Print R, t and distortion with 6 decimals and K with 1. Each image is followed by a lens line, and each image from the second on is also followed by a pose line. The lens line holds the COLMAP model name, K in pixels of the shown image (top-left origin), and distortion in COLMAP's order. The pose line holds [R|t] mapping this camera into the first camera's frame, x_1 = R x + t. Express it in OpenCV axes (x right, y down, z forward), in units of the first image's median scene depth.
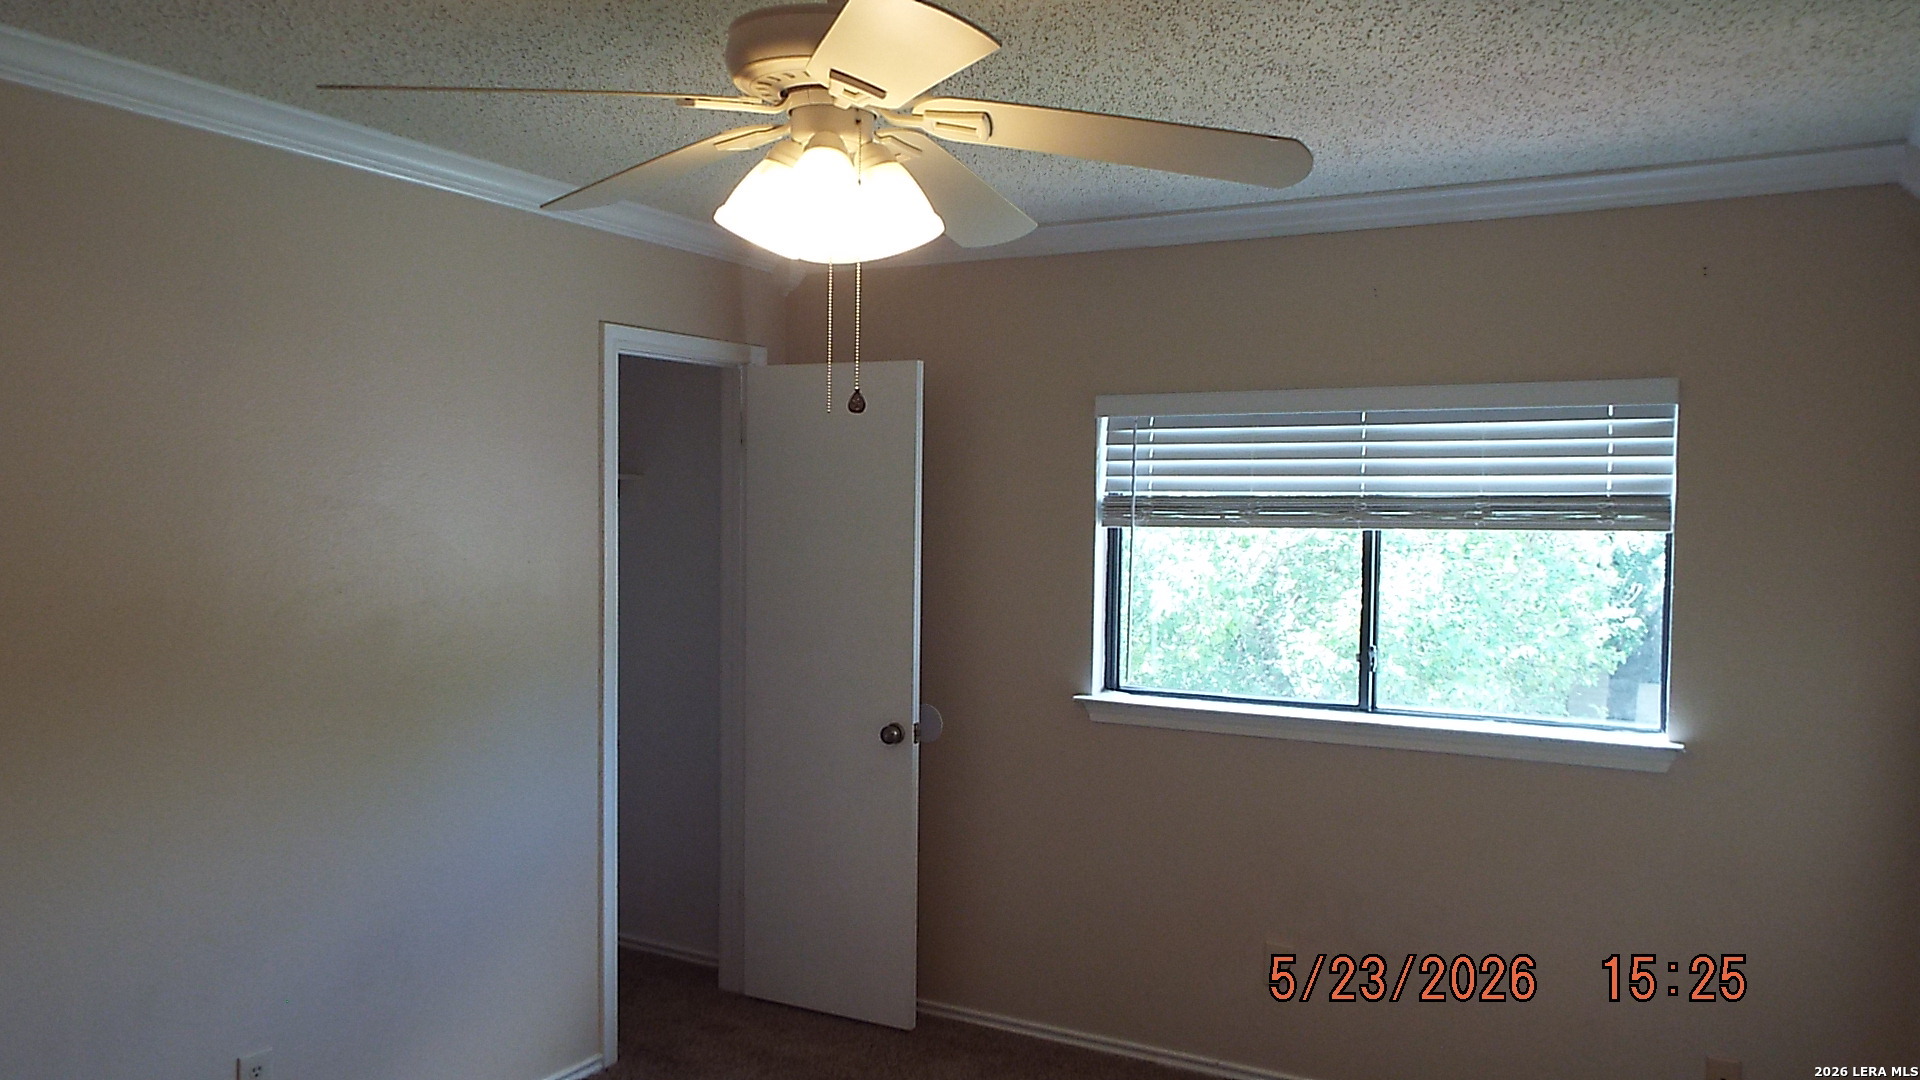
lens RADIAL K [[1401.3, 0, 954.4], [0, 1401.3, 555.3], [0, 0, 1]] dist [0.002159, 0.007233]
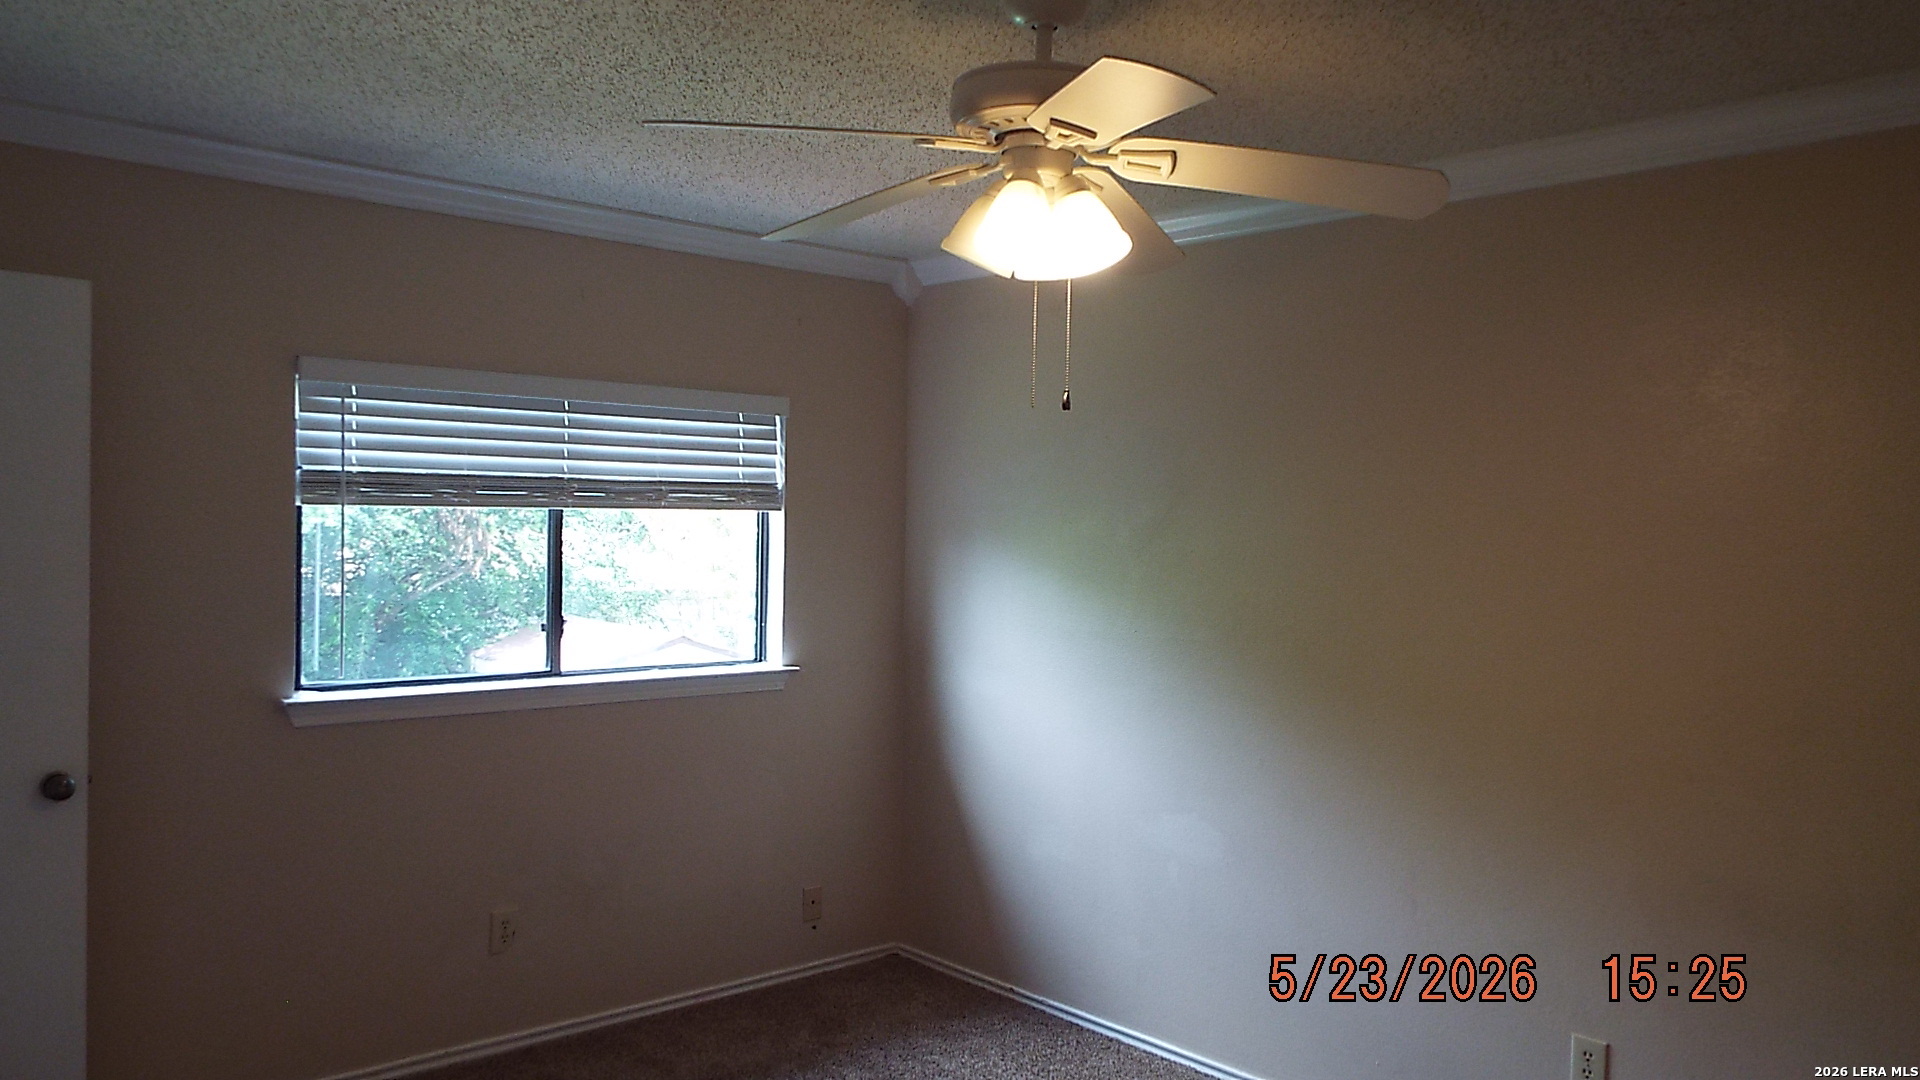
lens RADIAL K [[1401.3, 0, 952.9], [0, 1401.3, 529.1], [0, 0, 1]] dist [0.002159, 0.007233]
pose [[0.349544, -0.016976, 0.936766, -0.630028], [0.006926, 0.999855, 0.015535, -0.017457], [-0.936894, 0.001058, 0.349611, 0.340033]]
